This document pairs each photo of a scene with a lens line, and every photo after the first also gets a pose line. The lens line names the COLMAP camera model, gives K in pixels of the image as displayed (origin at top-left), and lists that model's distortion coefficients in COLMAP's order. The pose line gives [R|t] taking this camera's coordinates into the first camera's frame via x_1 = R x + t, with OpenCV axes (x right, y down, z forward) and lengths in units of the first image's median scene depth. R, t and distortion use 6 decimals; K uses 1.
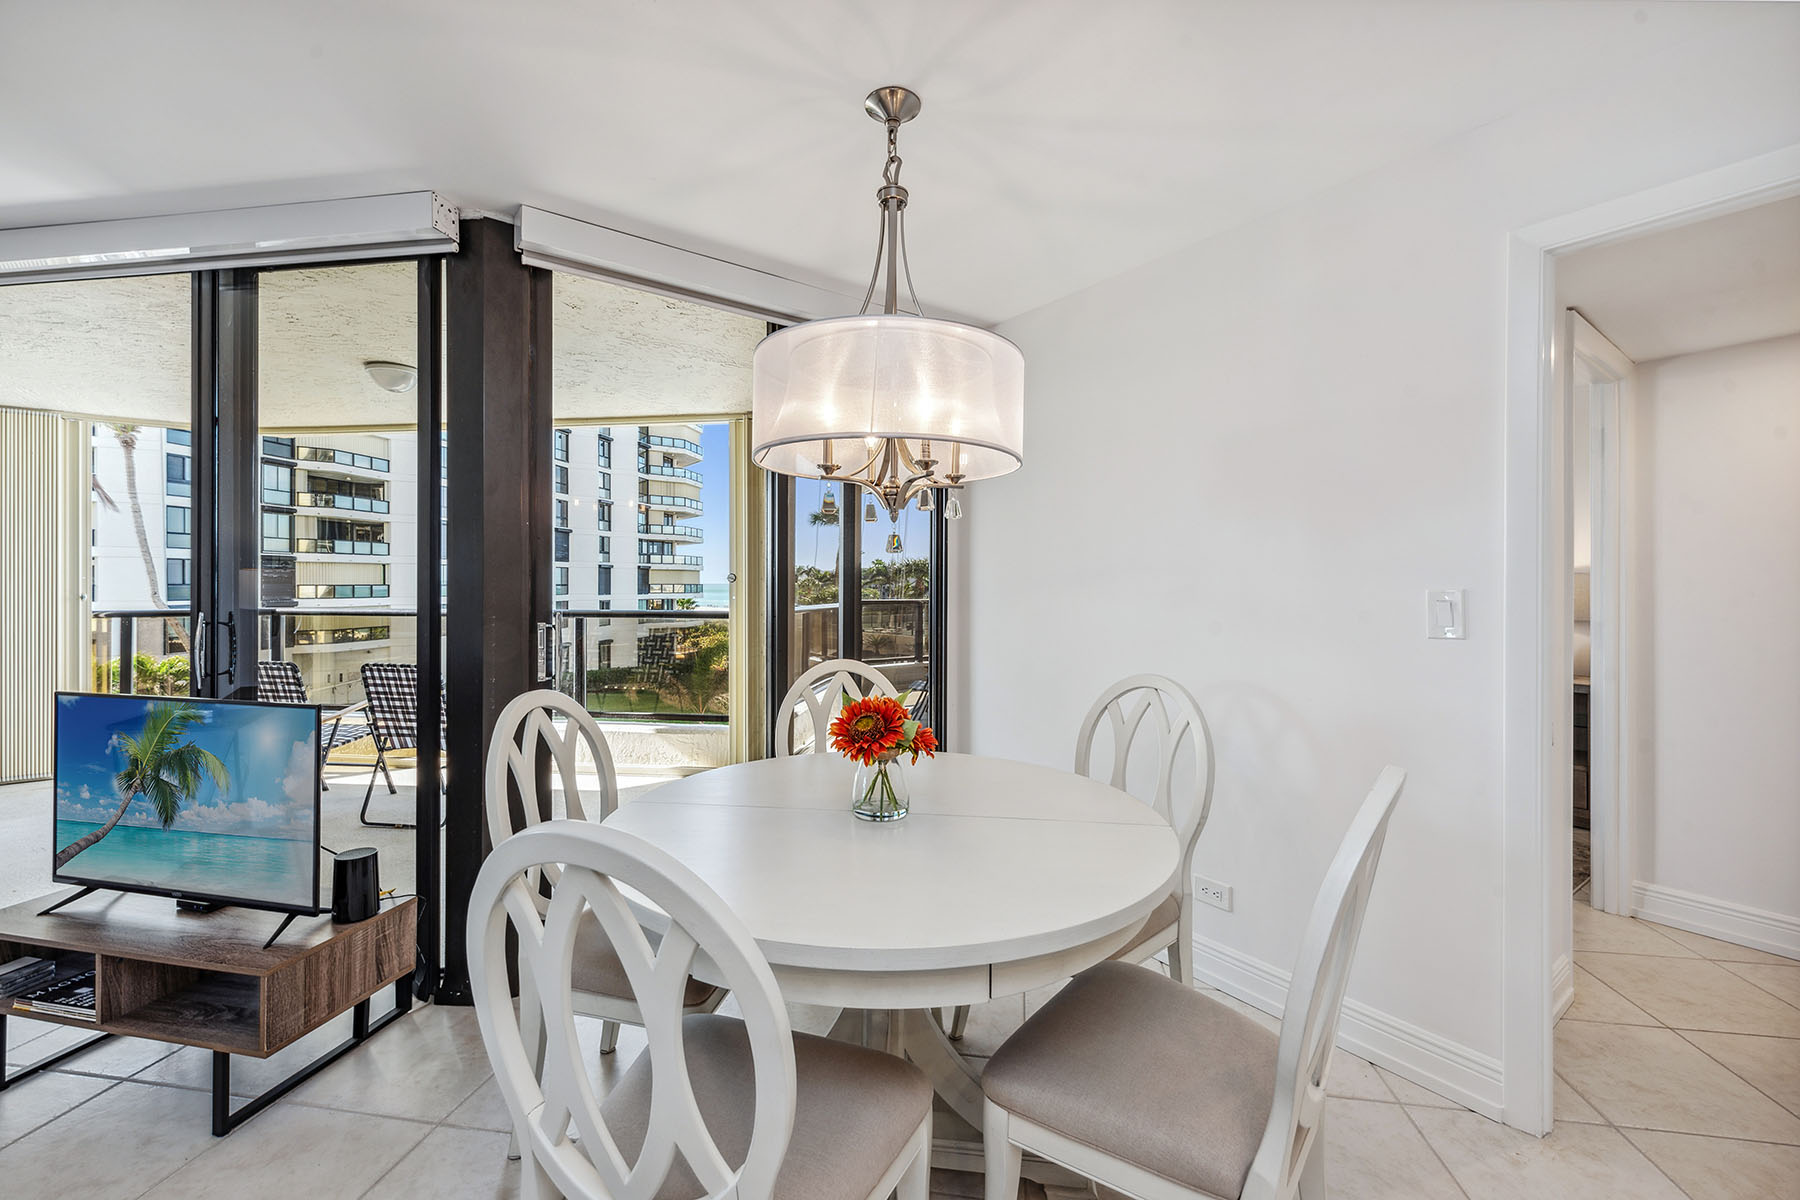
lens RADIAL K [[752.5, 0, 900.0], [0, 752.5, 600.0], [0, 0, 1]] dist [0.018567, 0.000048]
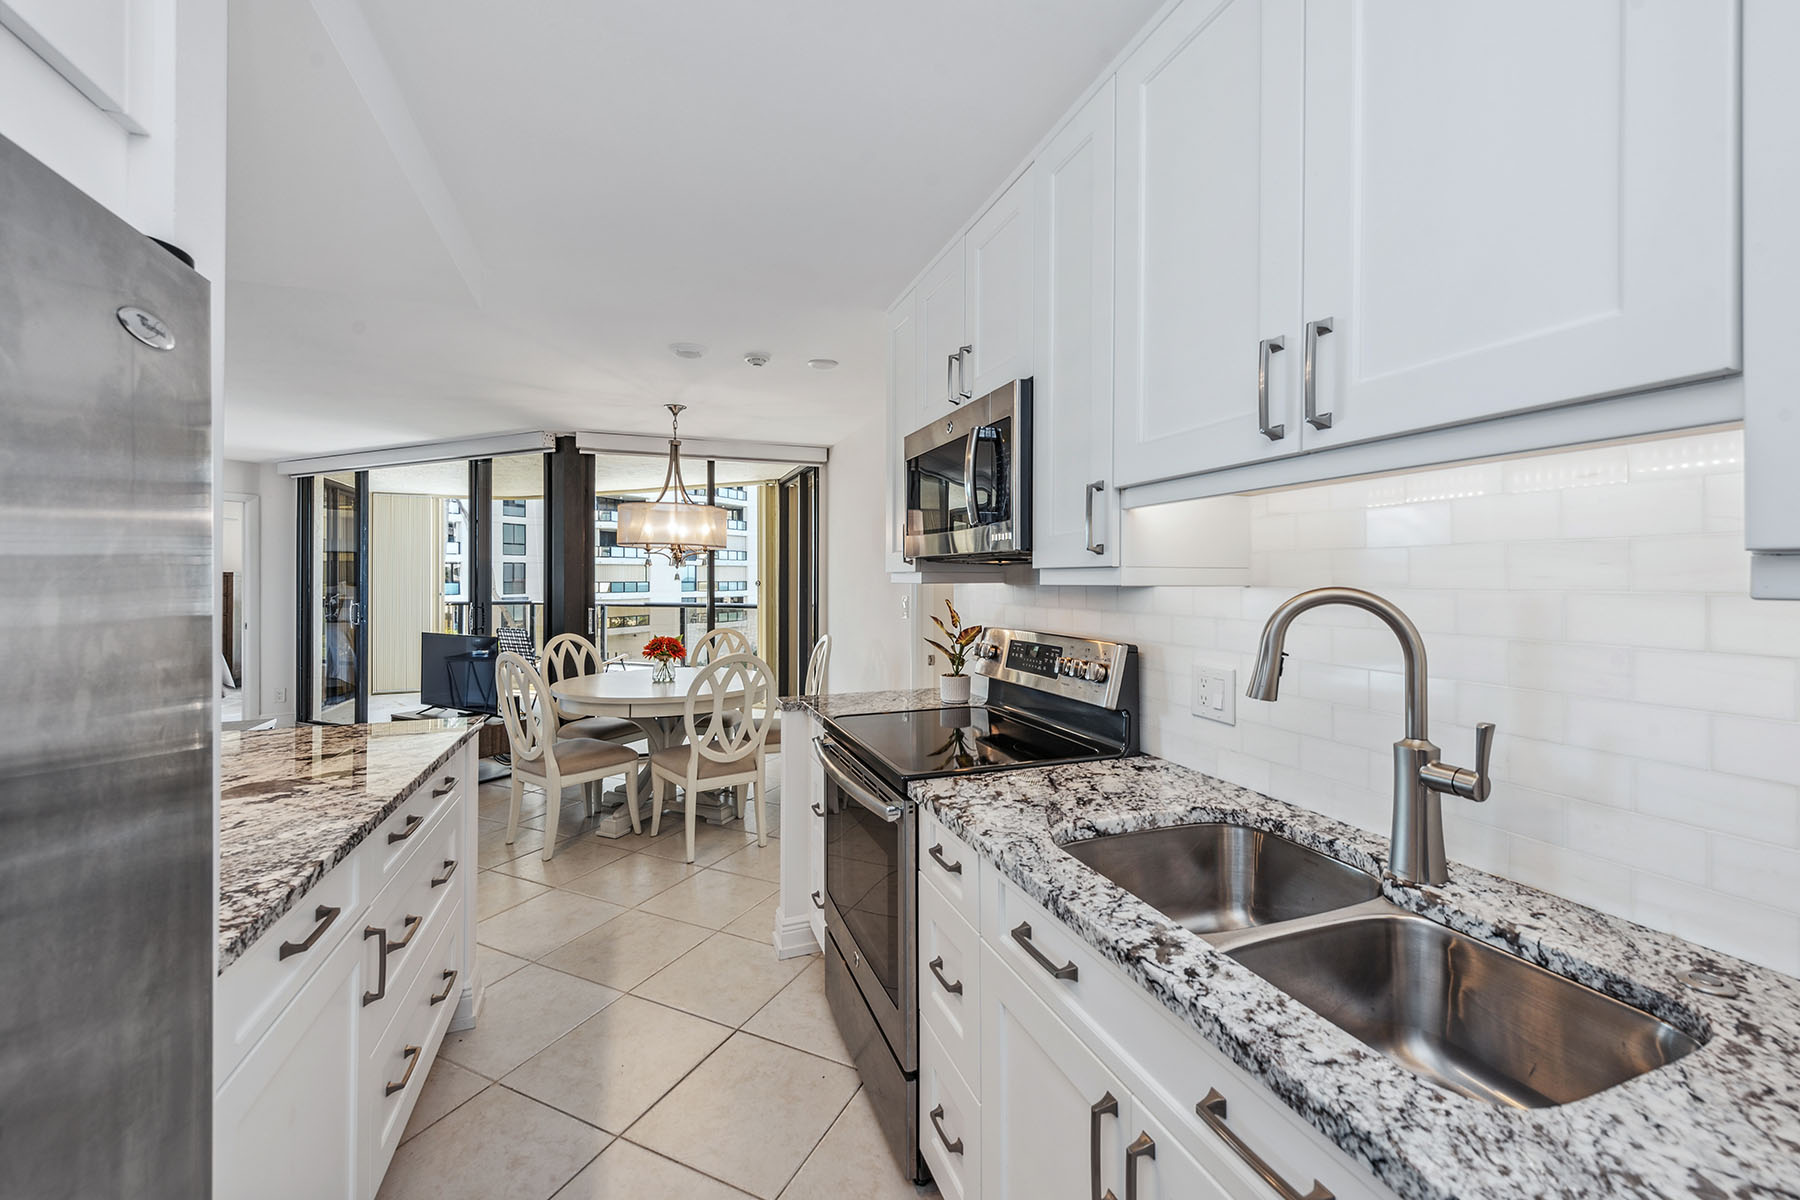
lens RADIAL K [[714.0, 0, 900.0], [0, 714.0, 600.0], [0, 0, 1]] dist [0.000211, -0.000004]
pose [[0.965865, 0.006888, -0.258953, 0.994547], [-0.005337, 0.999963, 0.006691, -0.012516], [0.258989, -0.005081, 0.965867, -0.841033]]
